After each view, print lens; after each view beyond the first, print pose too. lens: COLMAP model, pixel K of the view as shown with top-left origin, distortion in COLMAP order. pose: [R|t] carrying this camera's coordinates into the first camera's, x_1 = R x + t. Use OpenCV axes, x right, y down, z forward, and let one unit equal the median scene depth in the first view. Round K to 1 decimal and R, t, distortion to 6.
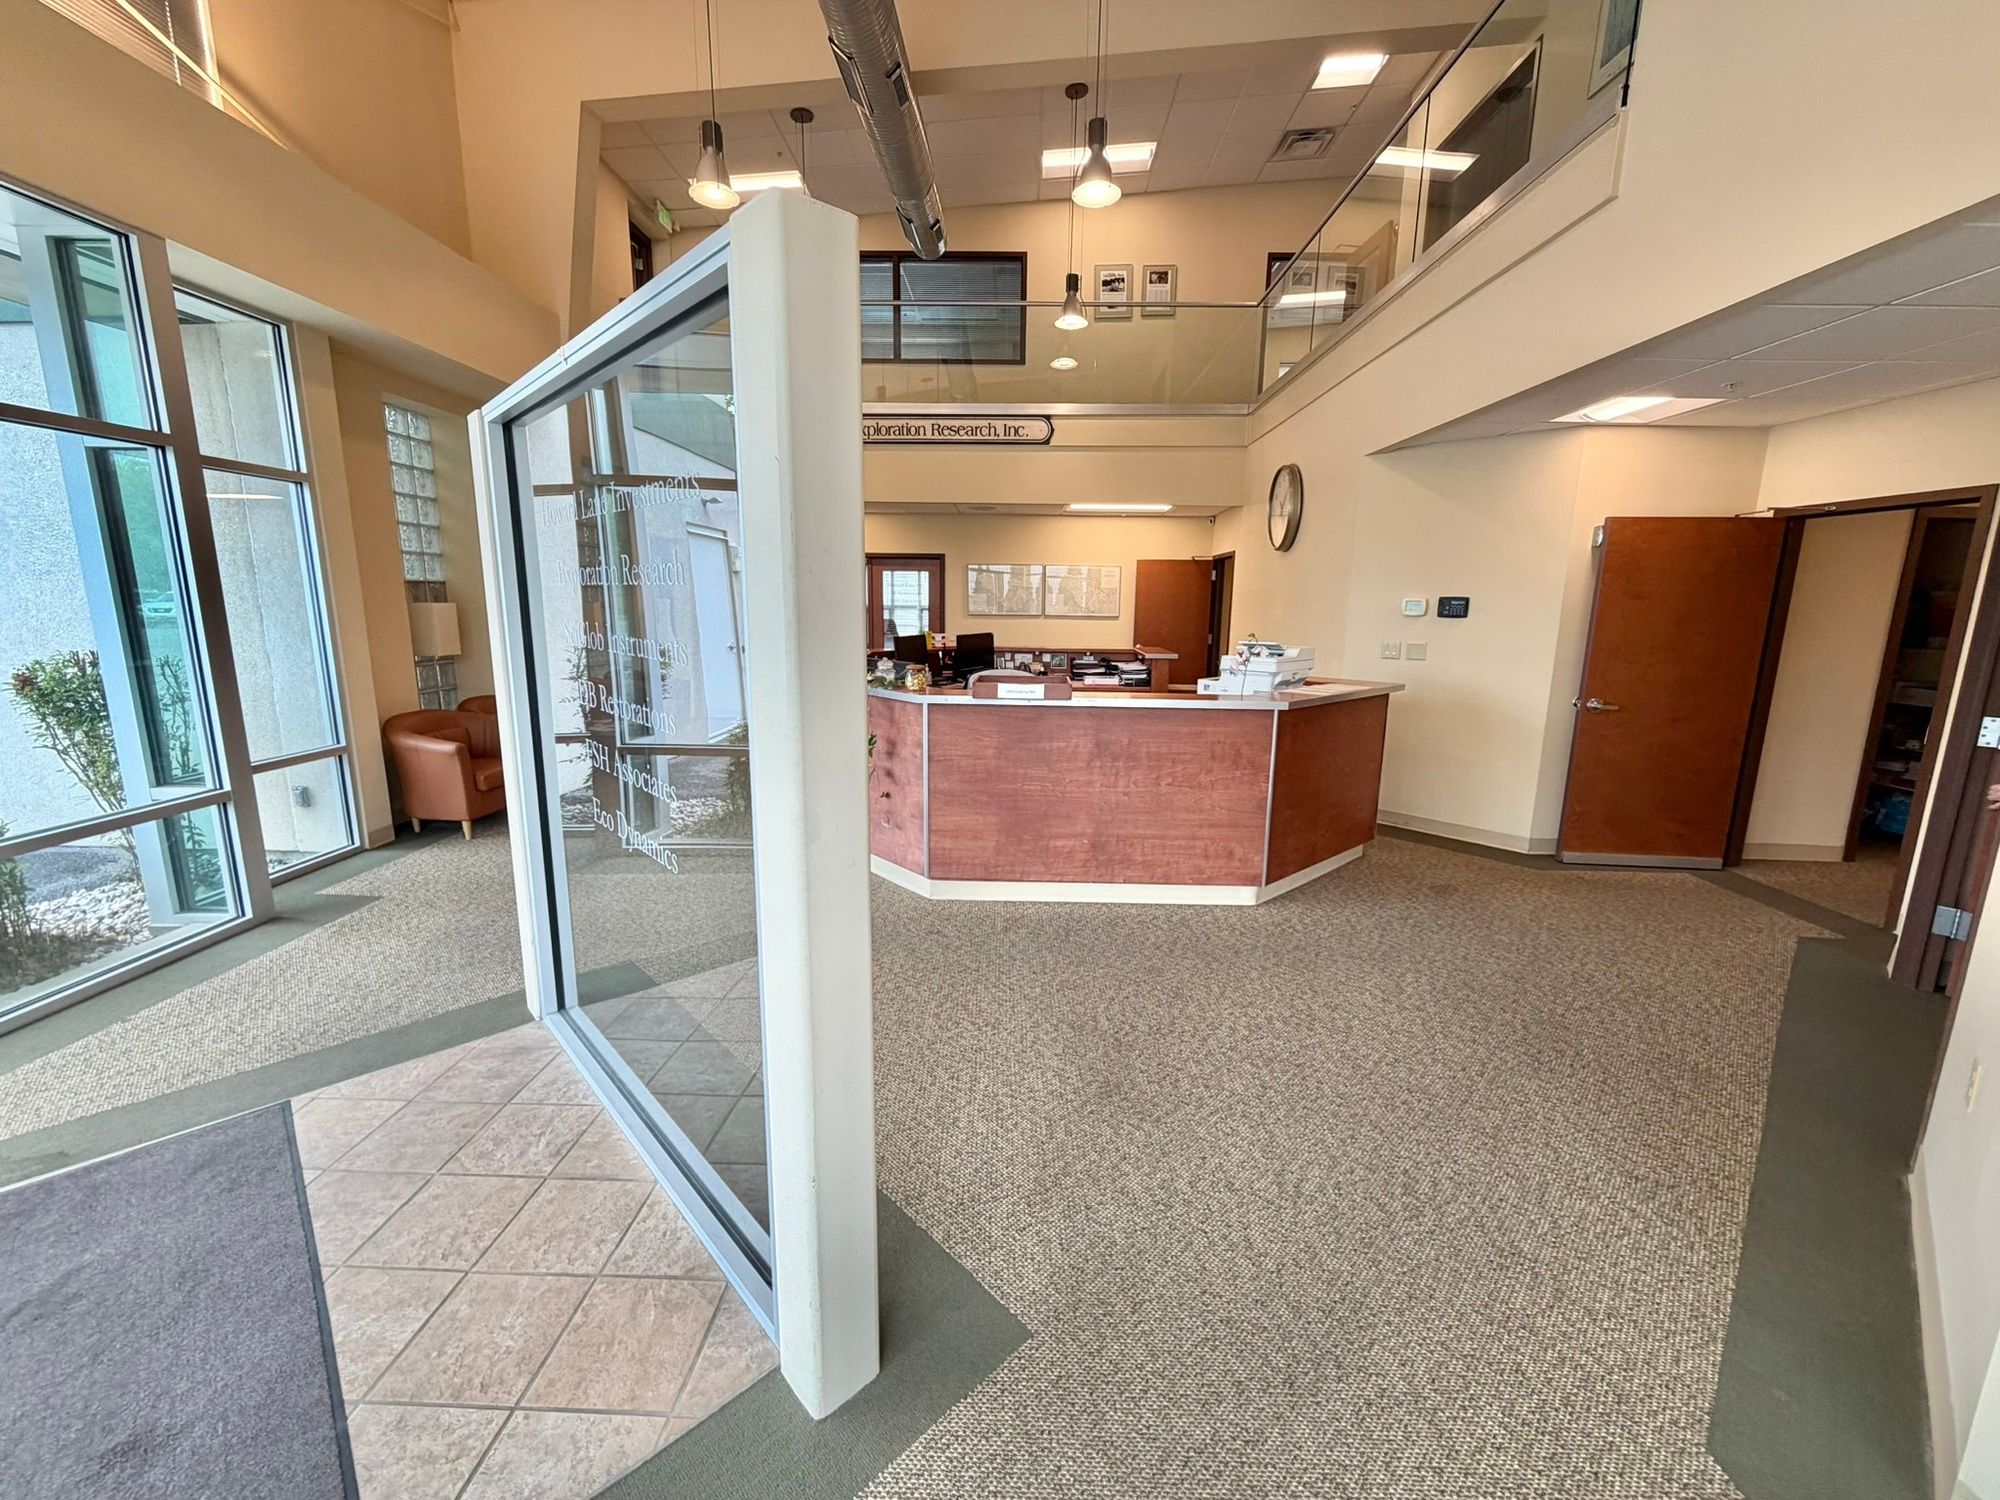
lens RADIAL K [[796.5, 0, 1003.8], [0, 796.5, 748.0], [0, 0, 1]] dist [-0.000942, -0.000751]
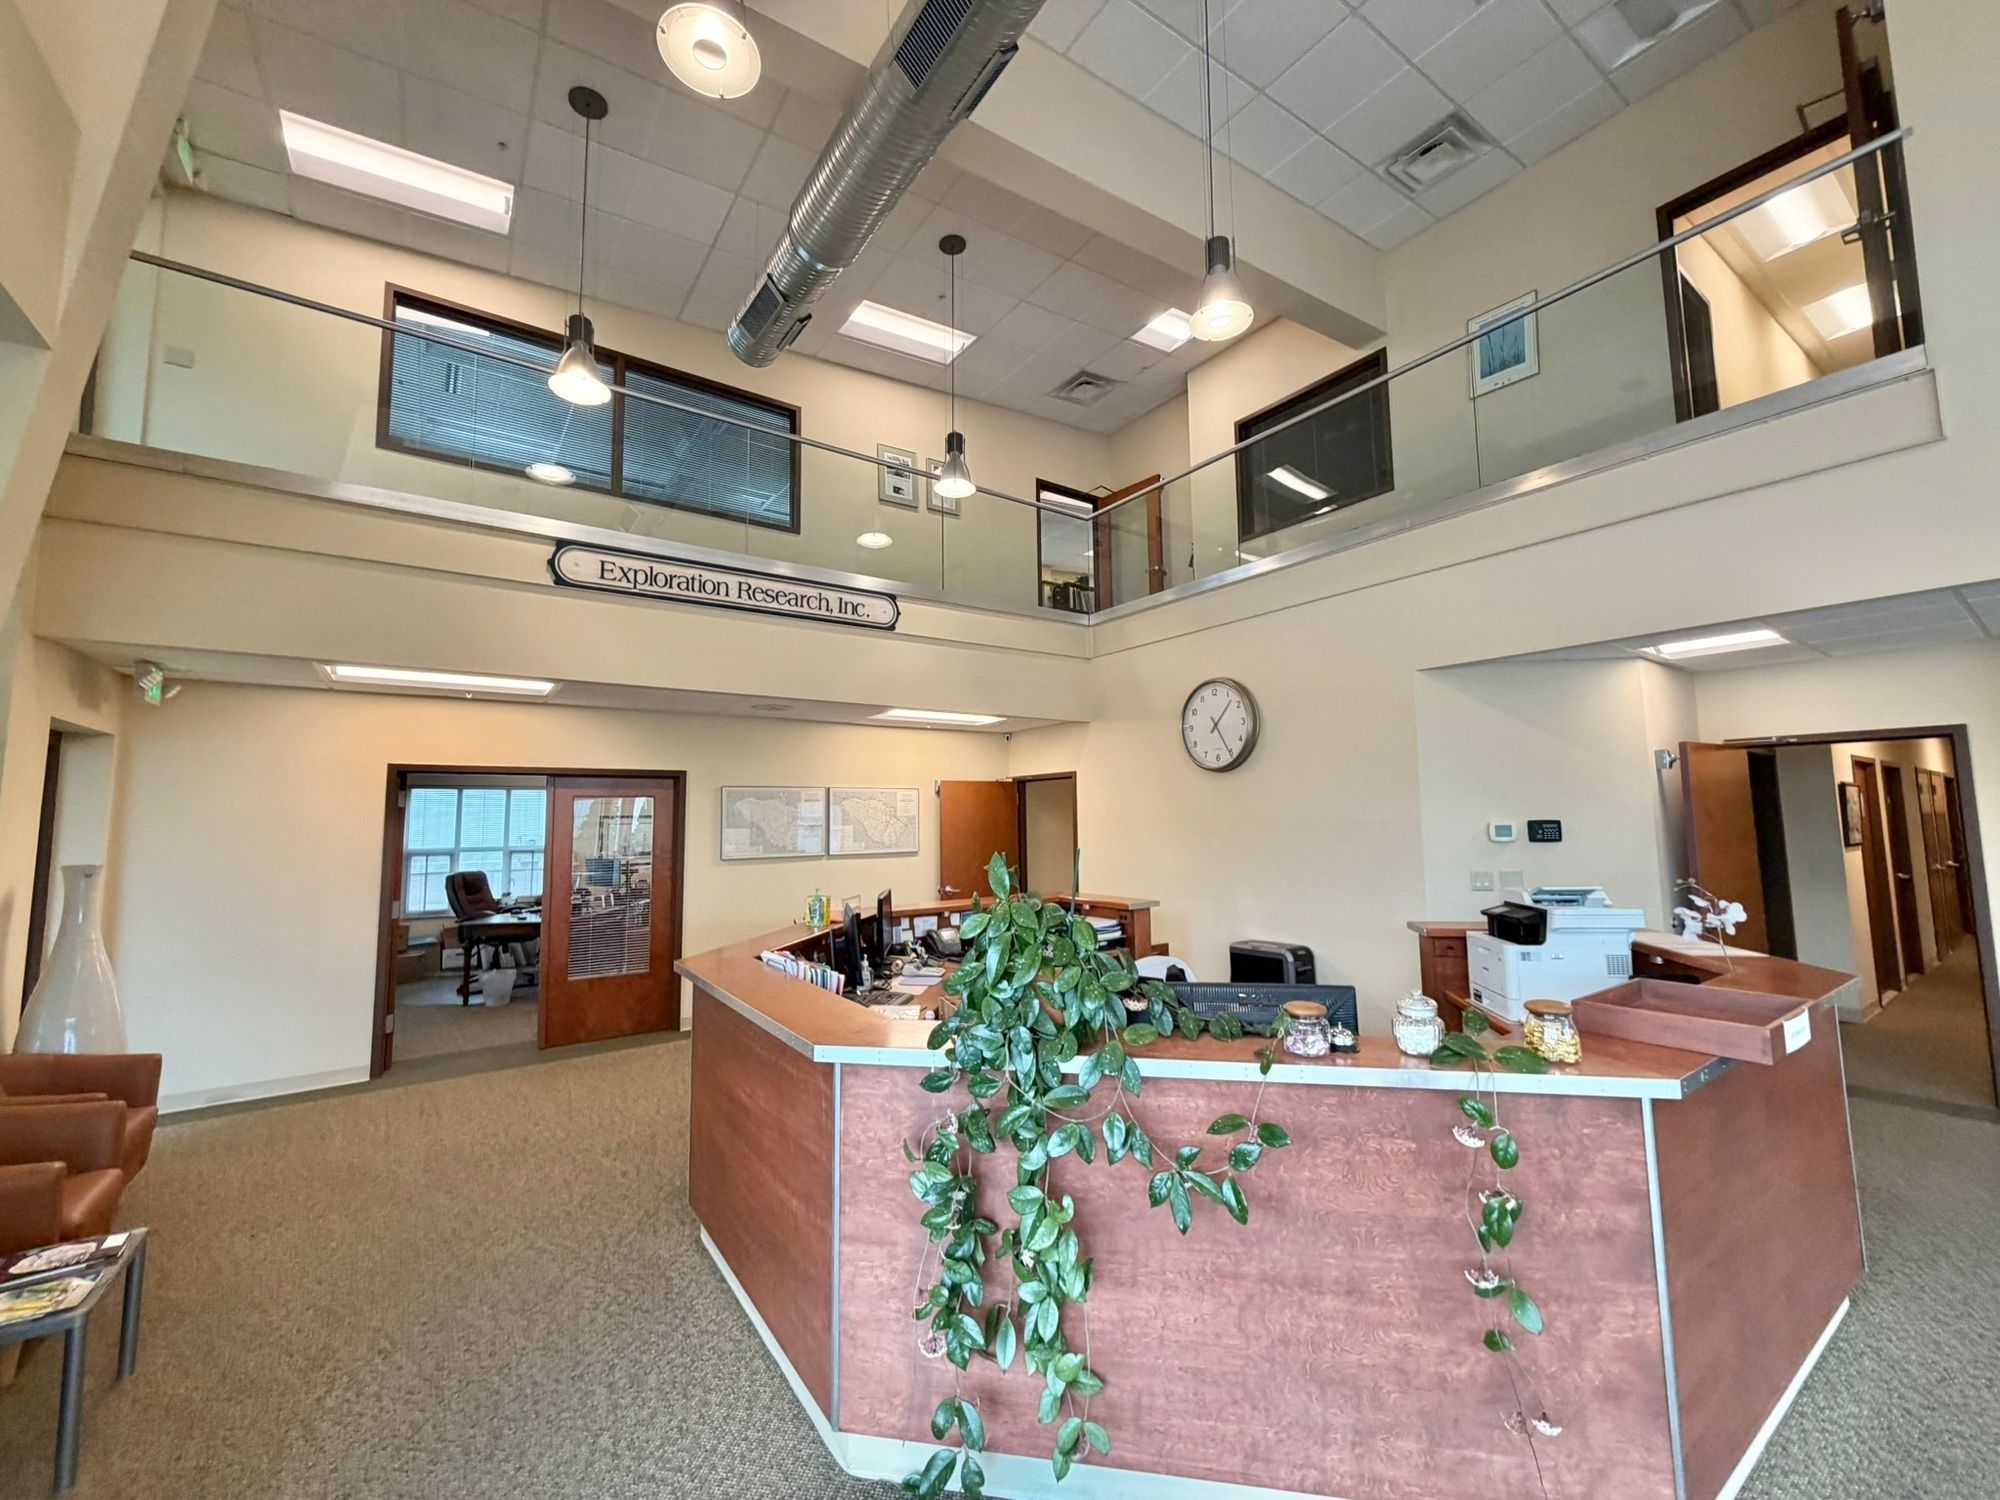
lens RADIAL K [[795.6, 0, 1004.4], [0, 795.6, 747.5], [0, 0, 1]] dist [-0.000737, -0.000014]
pose [[0.798625, 0.028208, 0.601168, -0.511917], [0.136329, 0.964456, -0.226362, -0.149659], [-0.586185, 0.262735, 0.766393, 0.647732]]
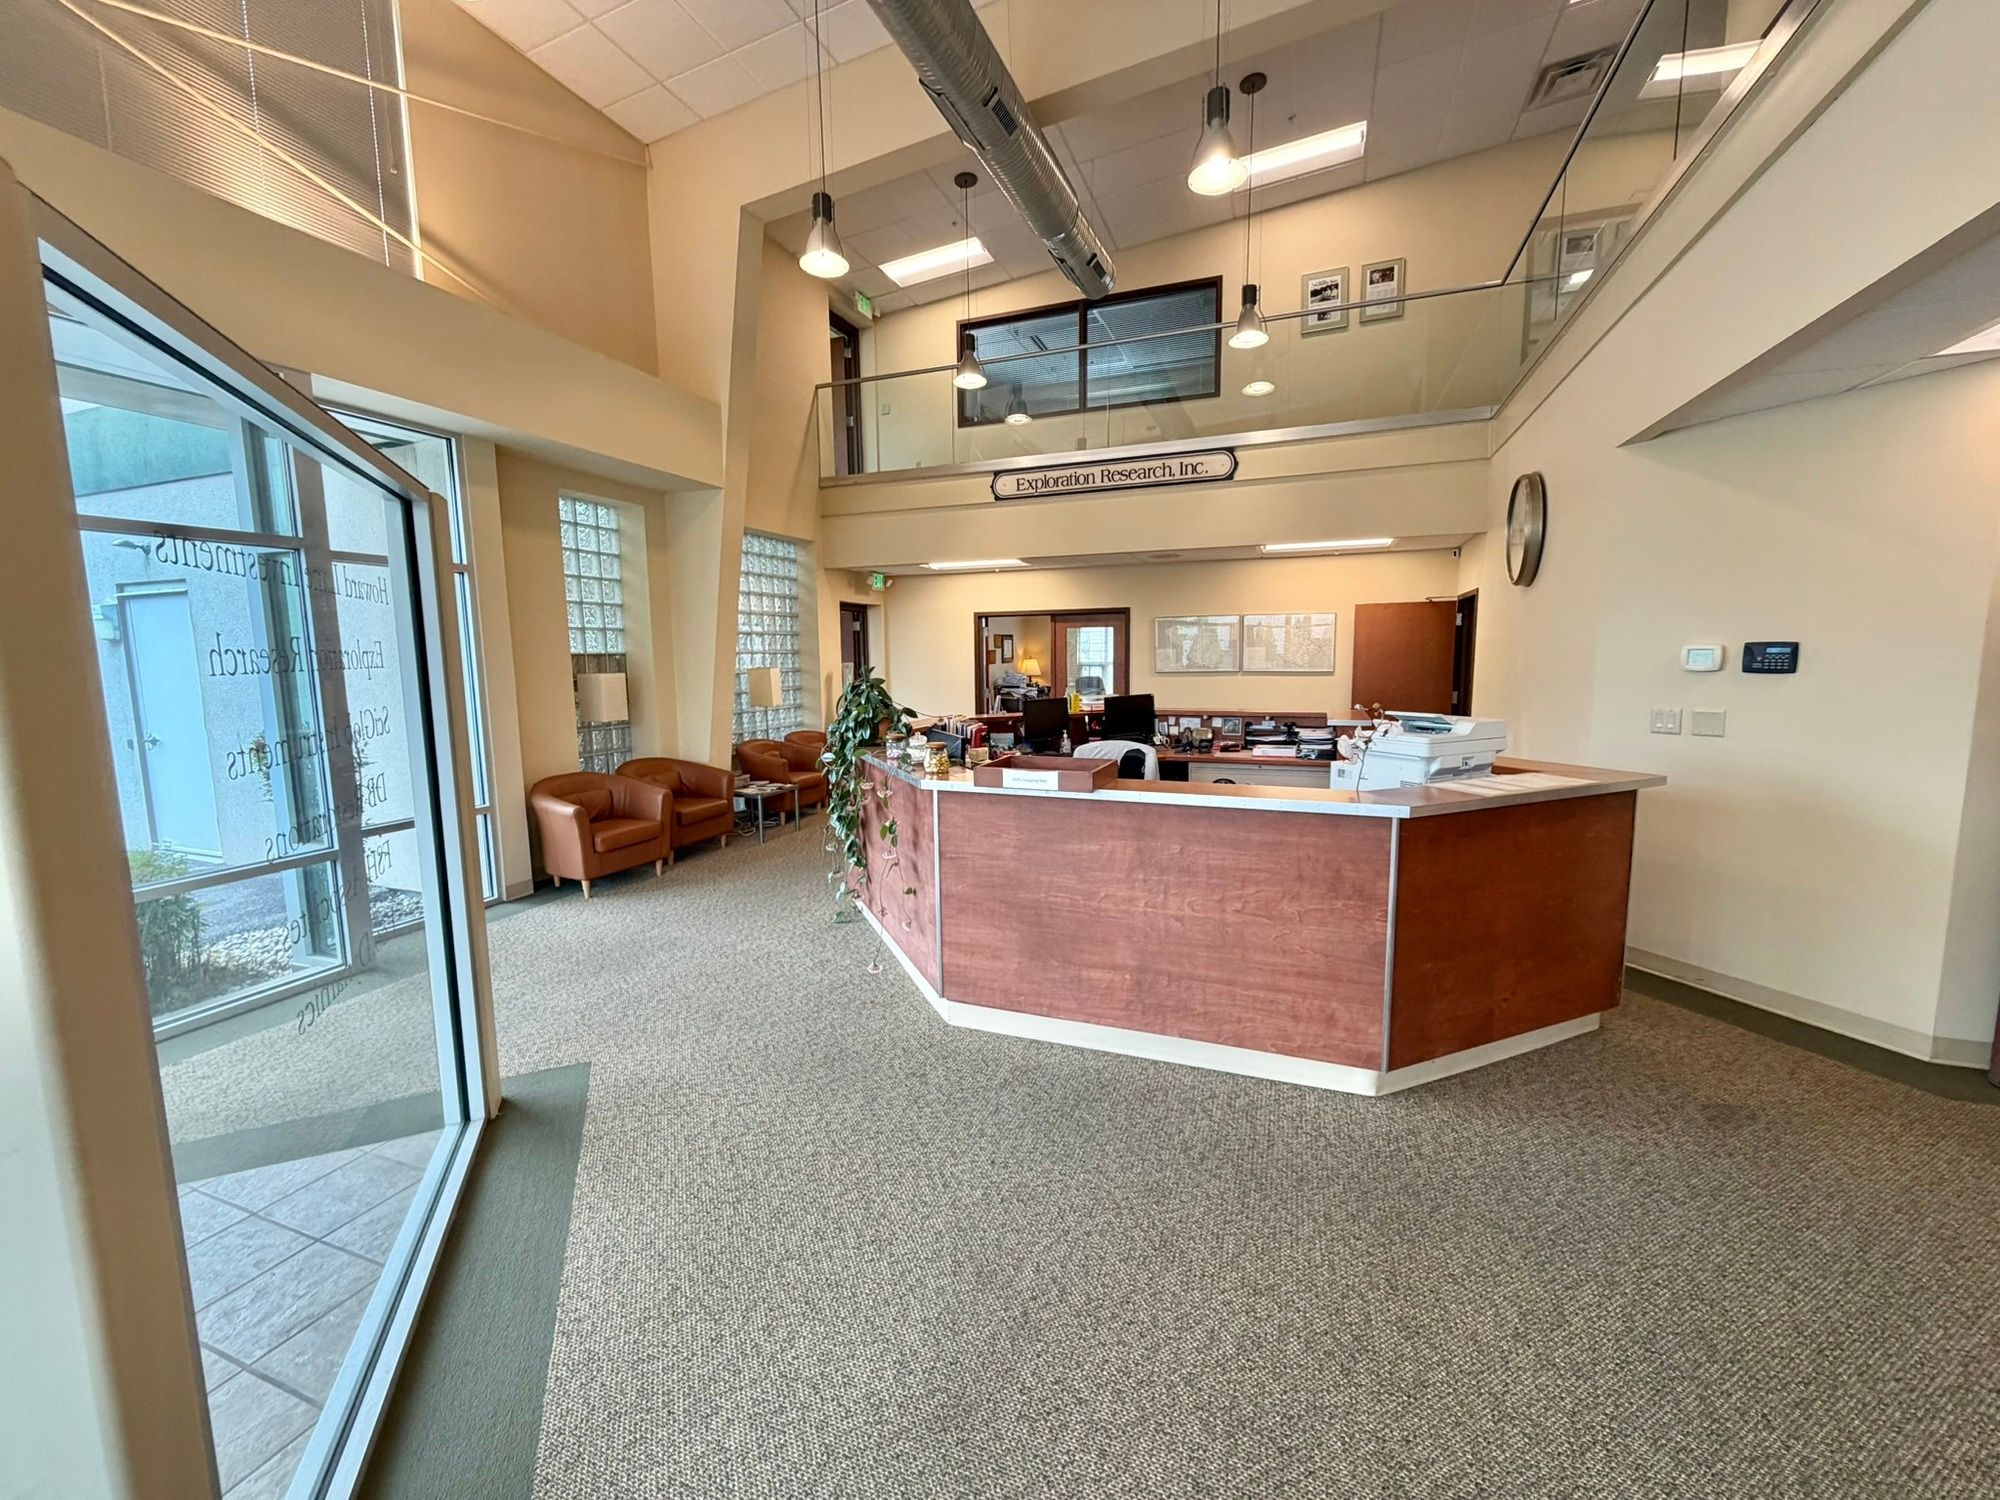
lens RADIAL K [[795.6, 0, 1004.4], [0, 795.6, 747.5], [0, 0, 1]] dist [-0.000737, -0.000014]
pose [[0.941676, 0.015411, -0.336169, 0.197890], [-0.037597, 0.997515, -0.059590, -0.041695], [0.334415, 0.068754, 0.939915, 0.186296]]
